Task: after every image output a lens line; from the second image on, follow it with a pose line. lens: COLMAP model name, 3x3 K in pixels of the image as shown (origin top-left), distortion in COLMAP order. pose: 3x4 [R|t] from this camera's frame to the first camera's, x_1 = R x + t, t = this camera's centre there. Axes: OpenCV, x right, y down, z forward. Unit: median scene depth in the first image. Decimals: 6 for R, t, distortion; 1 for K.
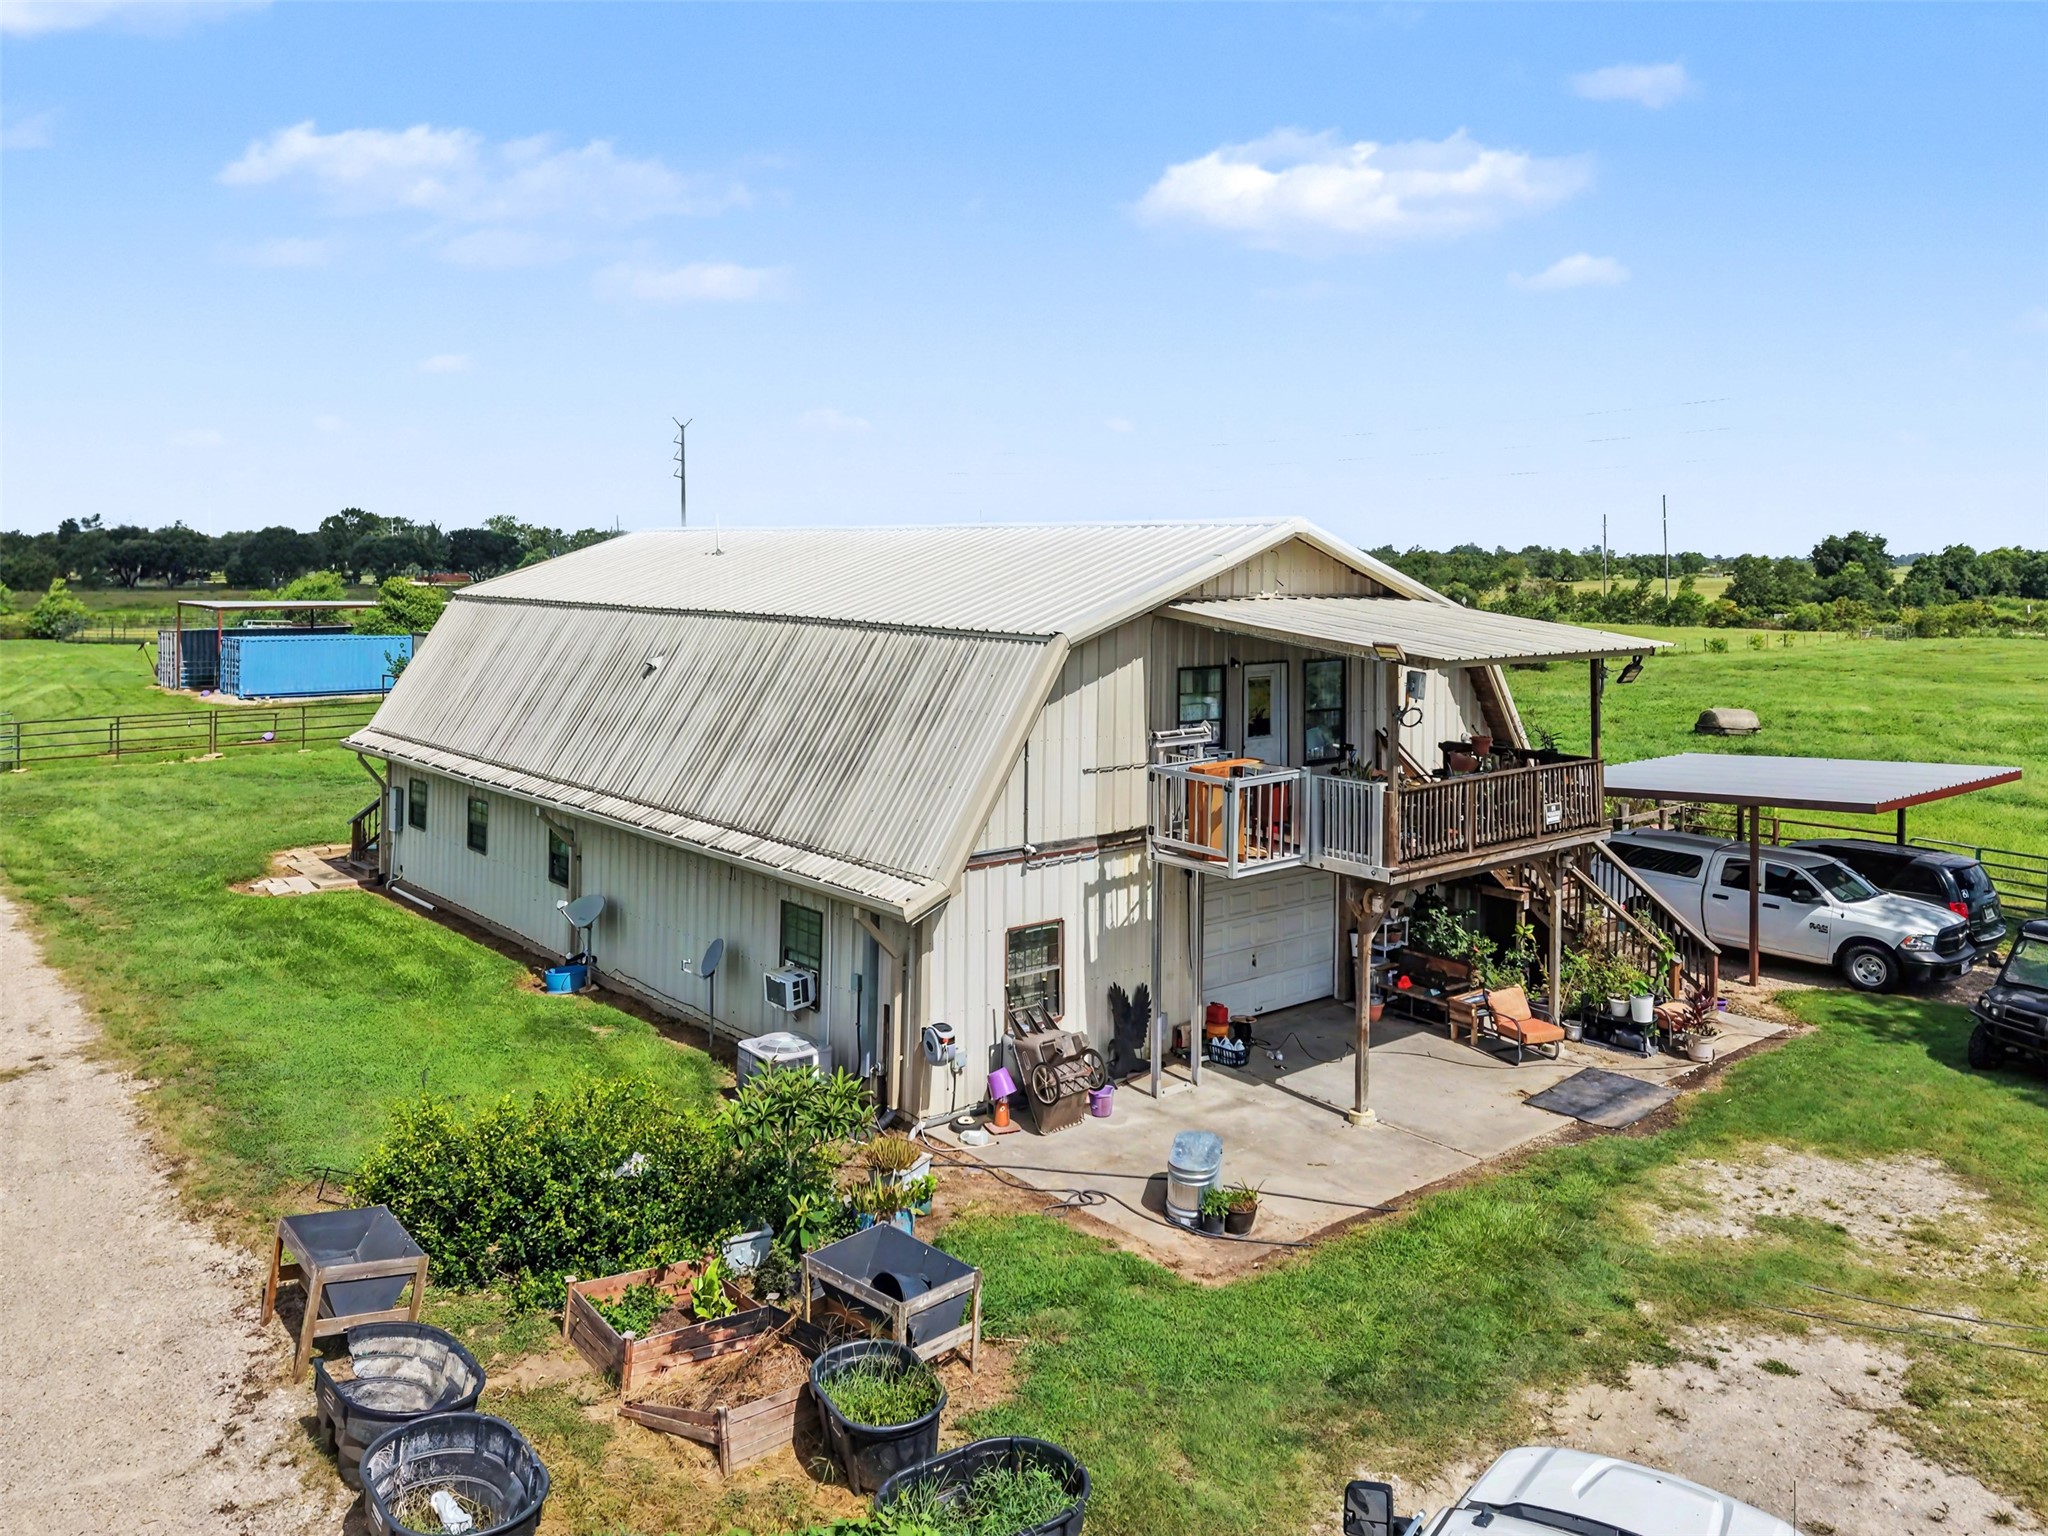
lens RADIAL K [[1370.9, 0, 1024.0], [0, 1370.9, 768.0], [0, 0, 1]] dist [0.025649, -0.024398]
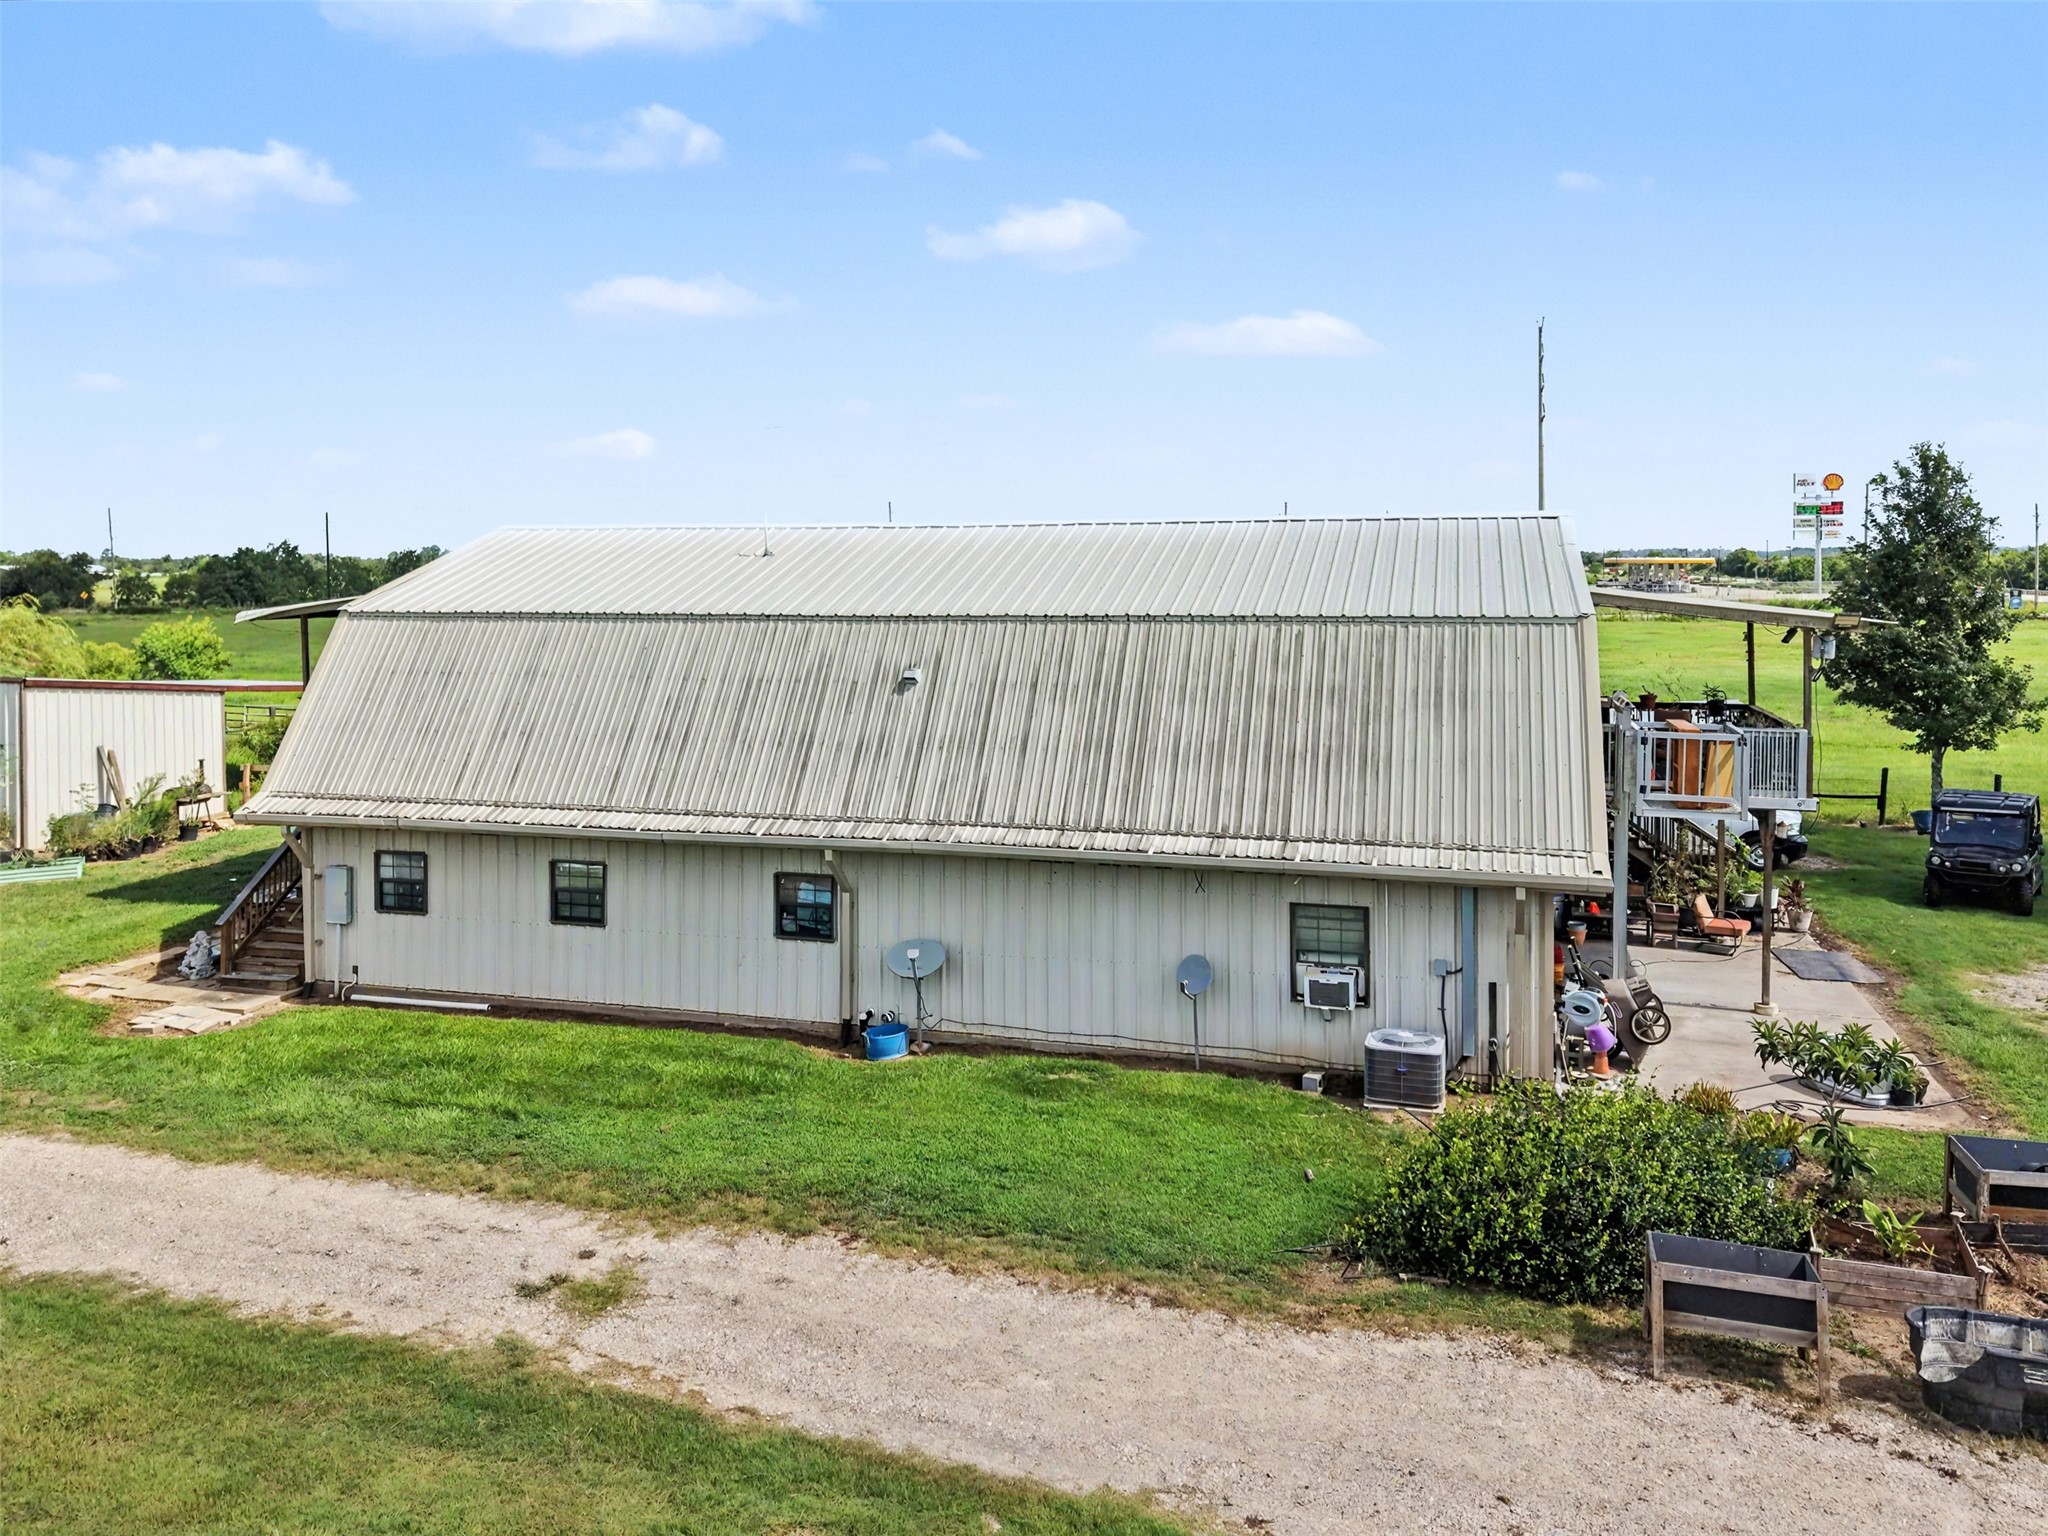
lens RADIAL K [[1370.9, 0, 1024.0], [0, 1370.9, 768.0], [0, 0, 1]] dist [0.025649, -0.024398]
pose [[0.865435, -0.090103, 0.492853, -0.656171], [0.089511, 0.995676, 0.024850, -0.032548], [-0.492961, 0.022610, 0.869758, 0.194804]]
